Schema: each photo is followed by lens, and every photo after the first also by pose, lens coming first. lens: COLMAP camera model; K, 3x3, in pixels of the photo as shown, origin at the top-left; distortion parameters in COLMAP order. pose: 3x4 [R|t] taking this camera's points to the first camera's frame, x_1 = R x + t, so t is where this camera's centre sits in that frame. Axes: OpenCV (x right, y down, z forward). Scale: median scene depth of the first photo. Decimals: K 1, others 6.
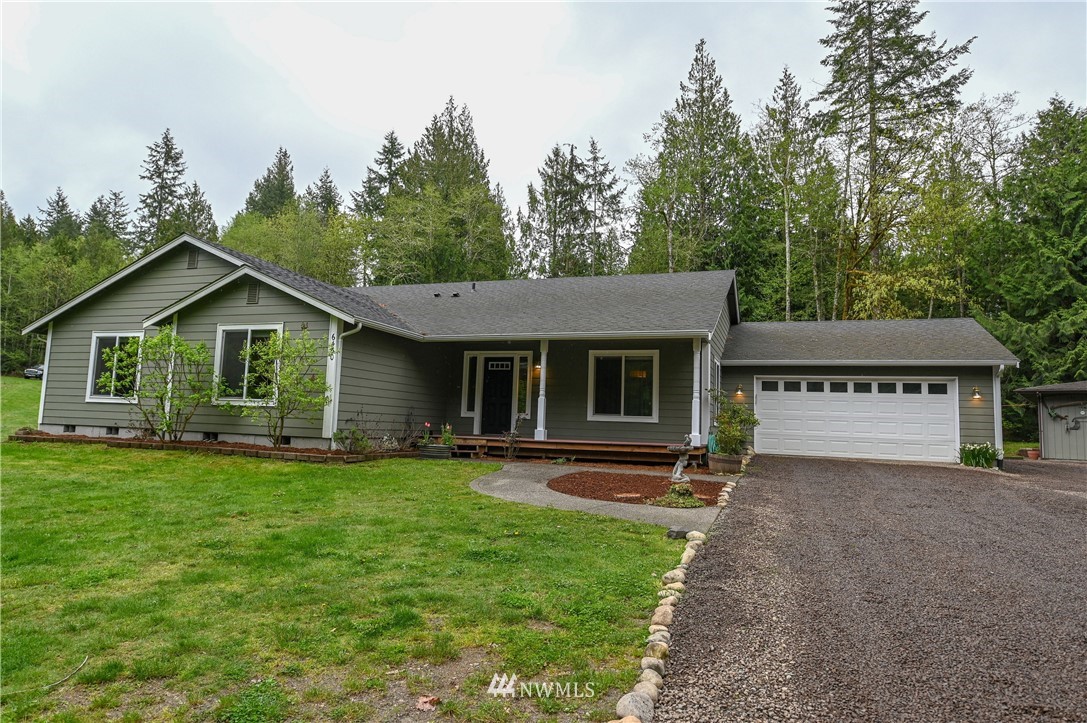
lens RADIAL K [[664.1, 0, 543.5], [0, 664.1, 361.5], [0, 0, 1]] dist [0.002340, 0.000568]
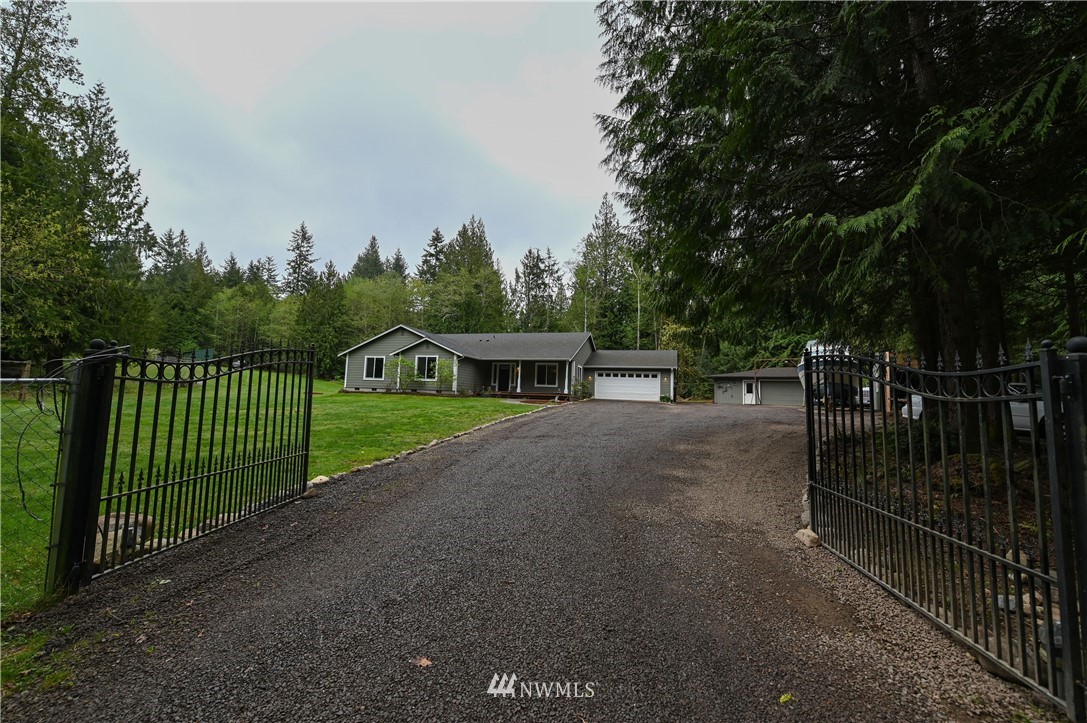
lens RADIAL K [[428.2, 0, 544.0], [0, 428.2, 356.8], [0, 0, 1]] dist [-0.009963, 0.000200]
pose [[0.998915, 0.004884, 0.046318, 0.004779], [-0.004877, 0.999988, -0.000254, -0.011436], [-0.046319, 0.000028, 0.998927, -0.240223]]
